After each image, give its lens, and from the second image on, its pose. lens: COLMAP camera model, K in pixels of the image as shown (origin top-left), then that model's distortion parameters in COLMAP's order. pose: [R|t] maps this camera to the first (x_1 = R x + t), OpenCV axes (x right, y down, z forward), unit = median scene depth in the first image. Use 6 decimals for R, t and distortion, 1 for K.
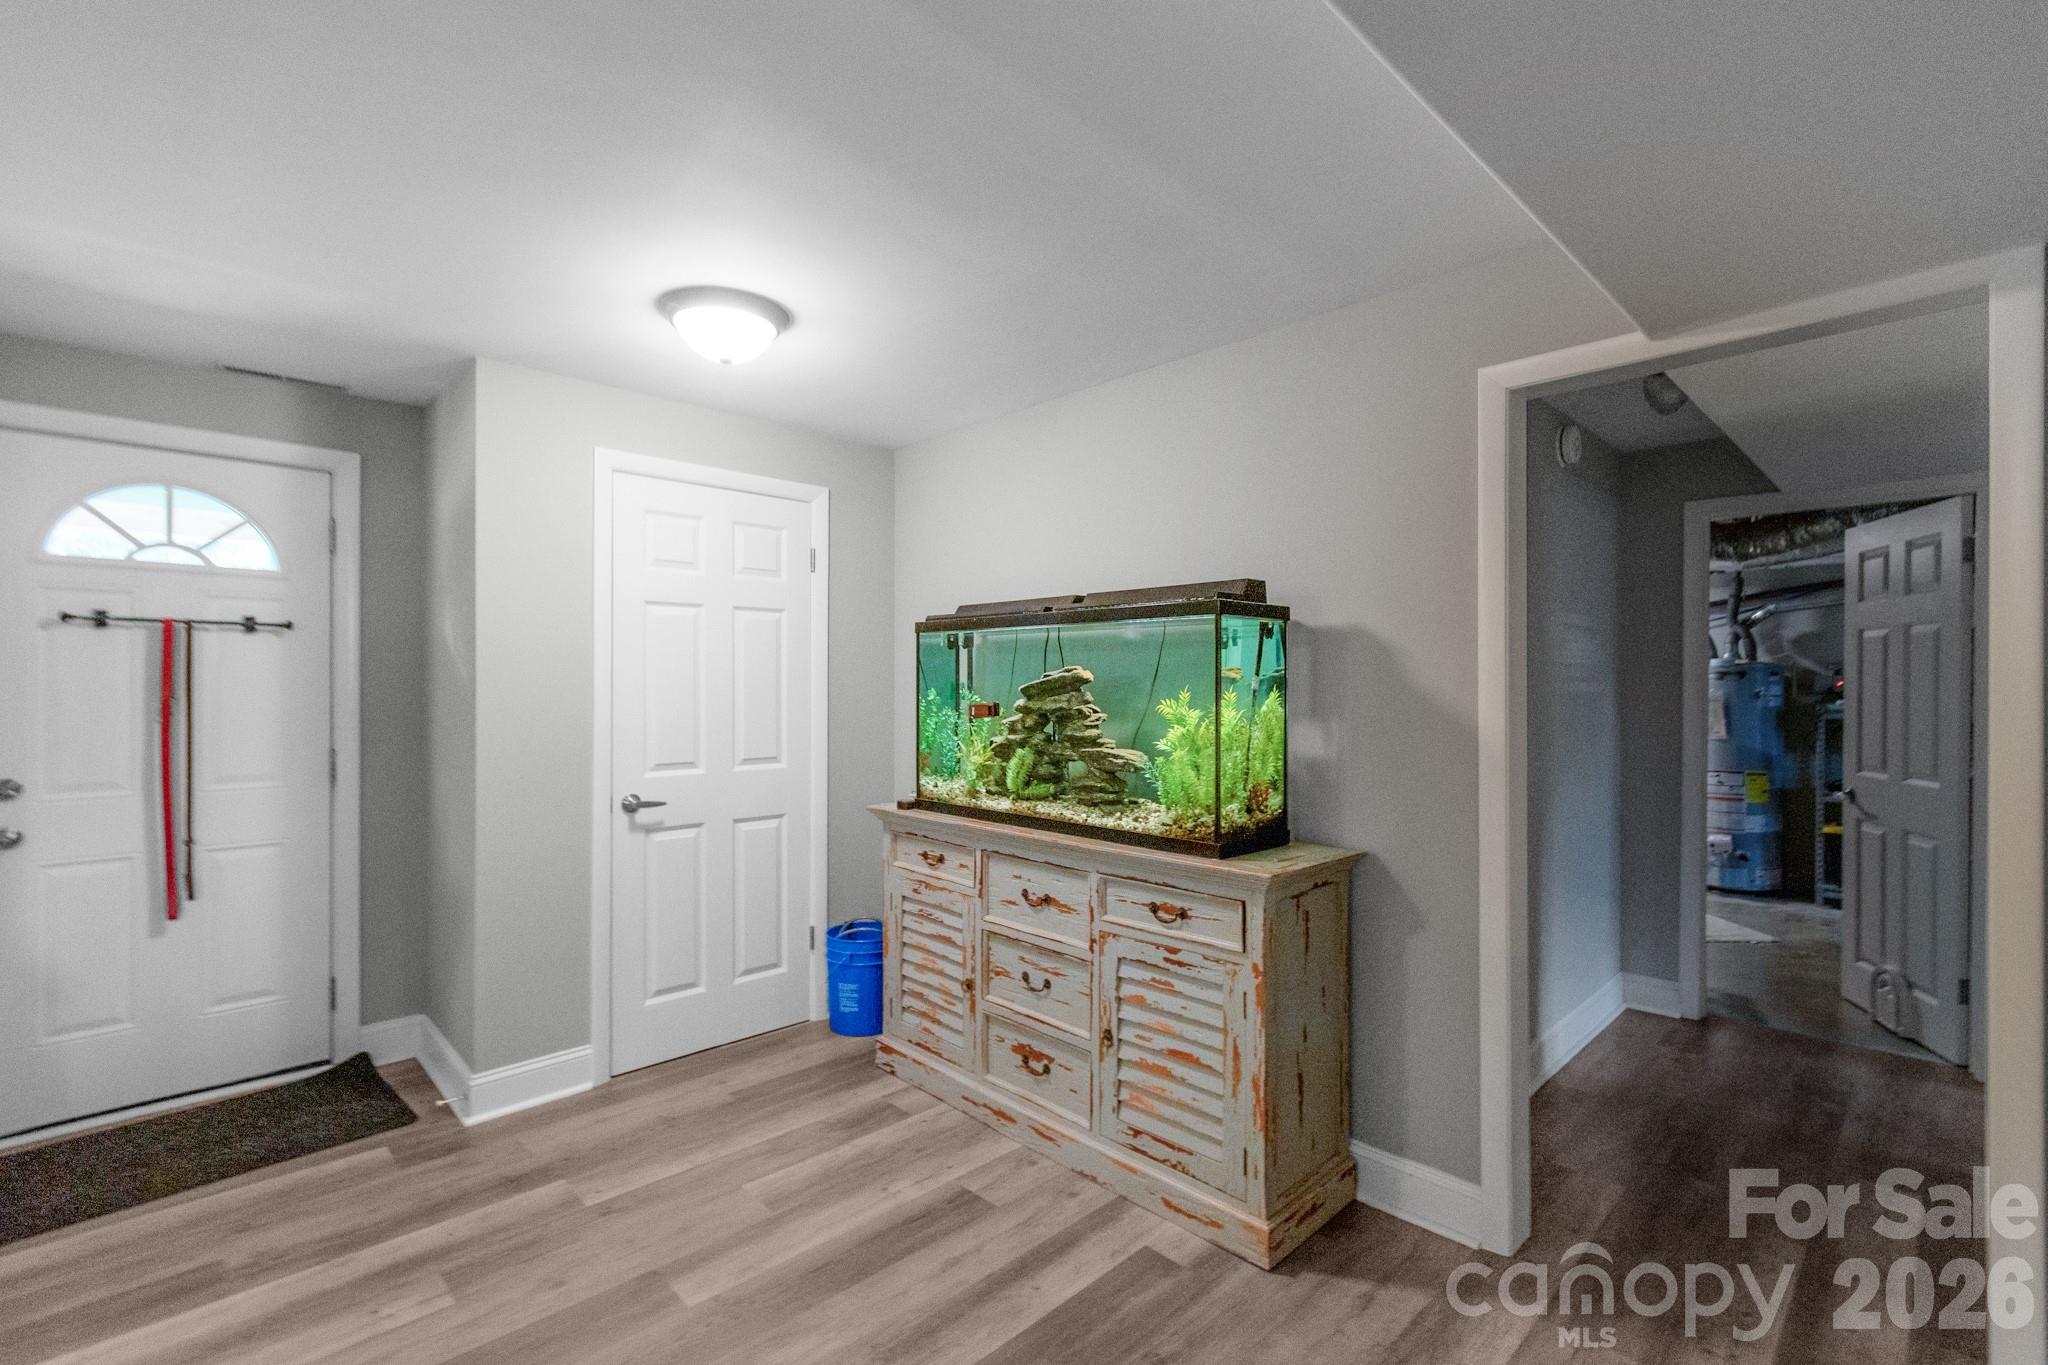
lens RADIAL K [[911.8, 0, 1025.8], [0, 911.8, 690.1], [0, 0, 1]] dist [0.001103, 0.000128]
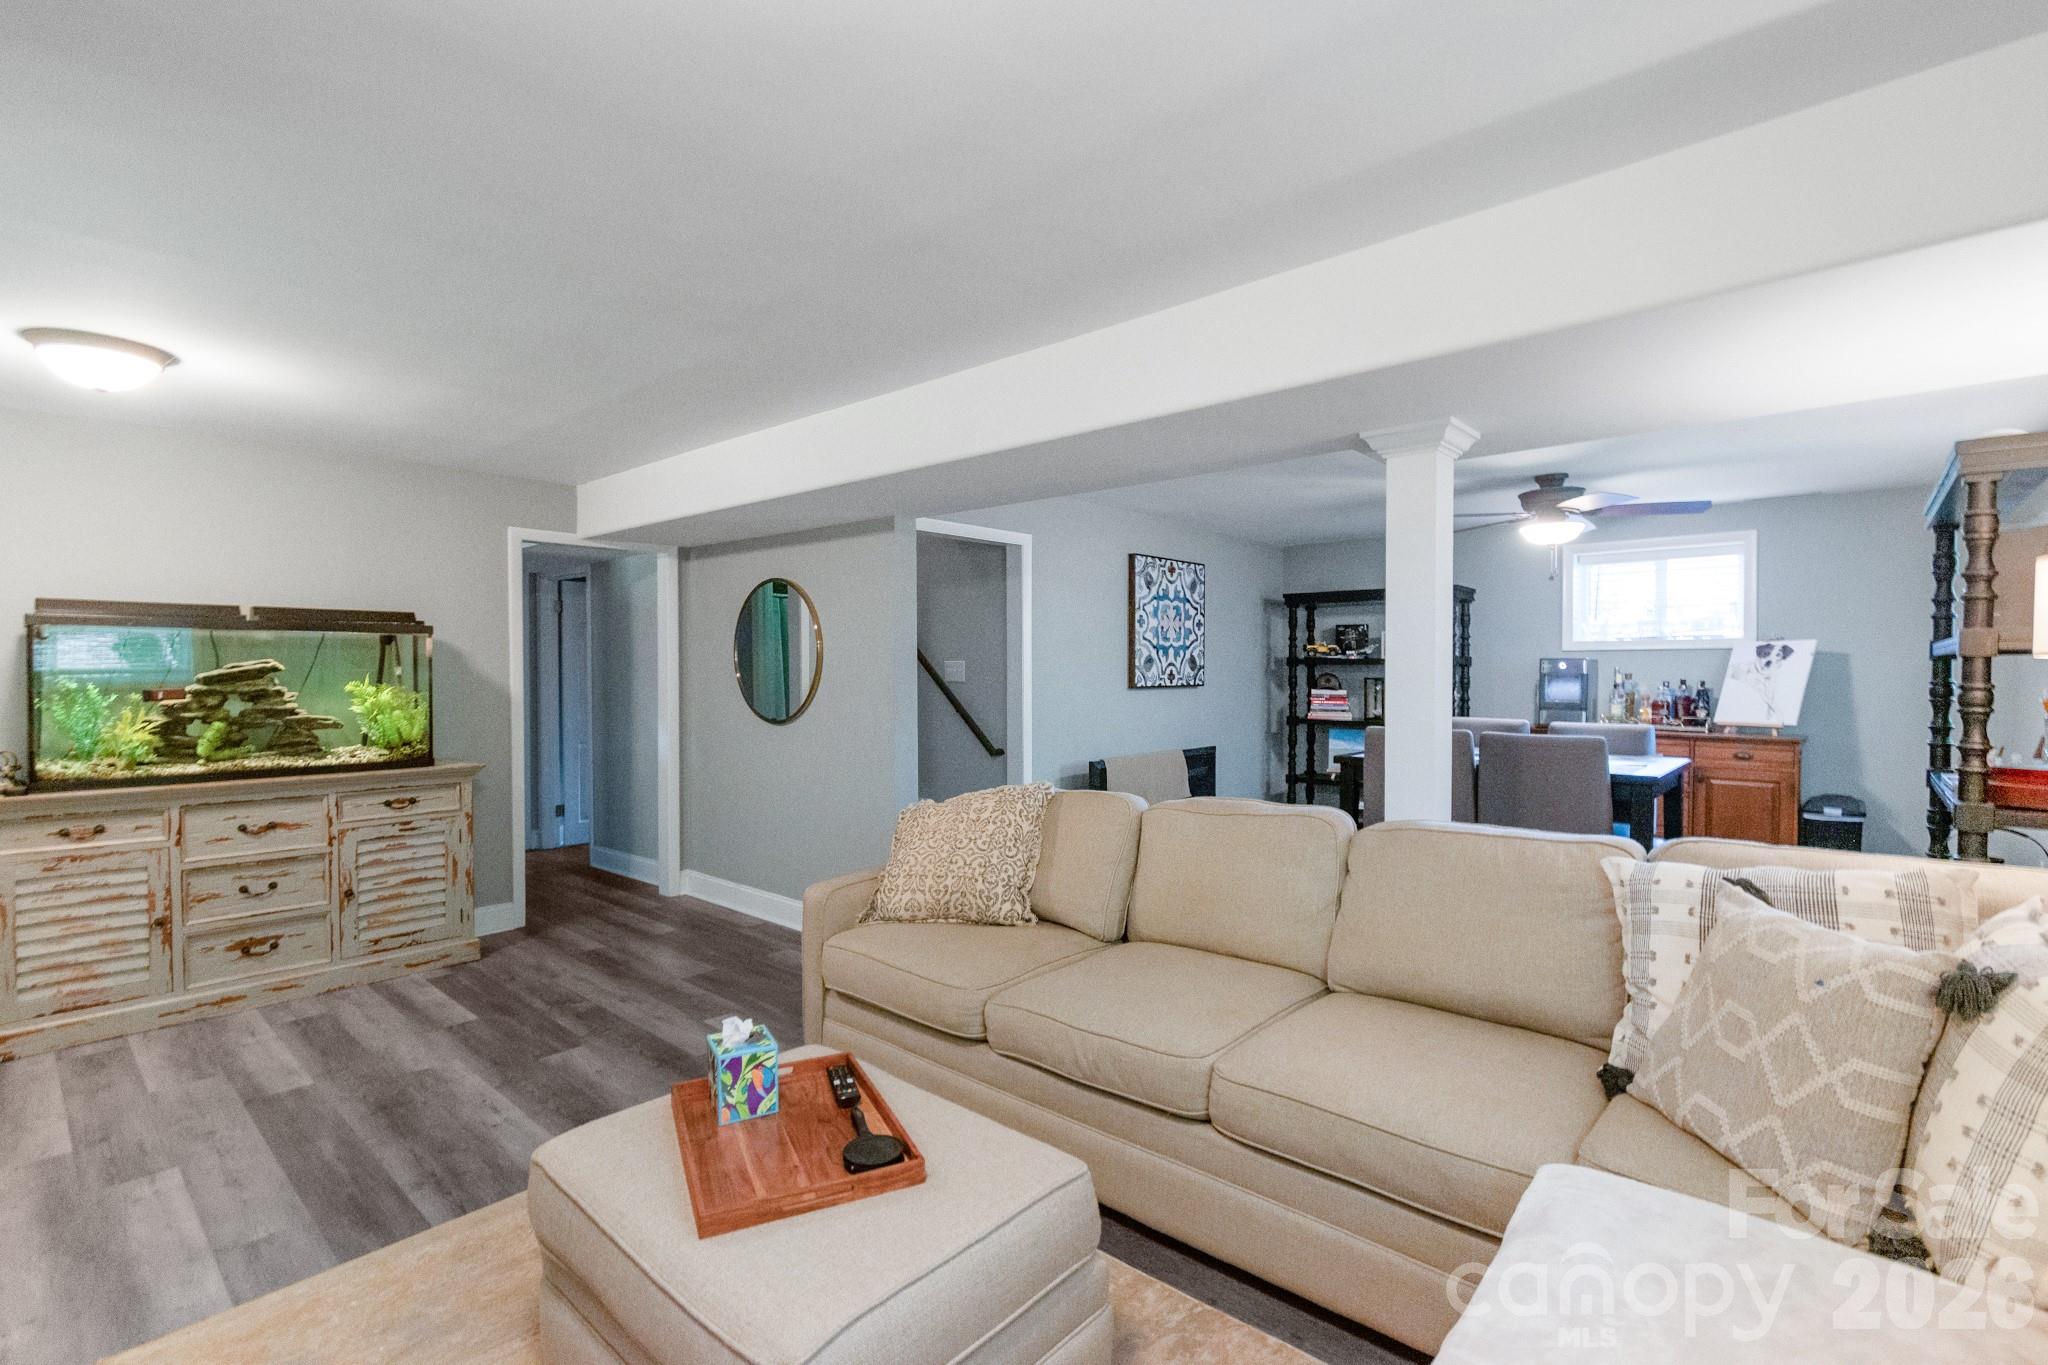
lens RADIAL K [[911.8, 0, 1025.8], [0, 911.8, 690.1], [0, 0, 1]] dist [0.001103, 0.000128]
pose [[-0.074909, -0.022535, 0.996936, -1.456293], [0.007219, 0.999706, 0.023140, -0.003268], [-0.997164, 0.008930, -0.074725, -0.055608]]
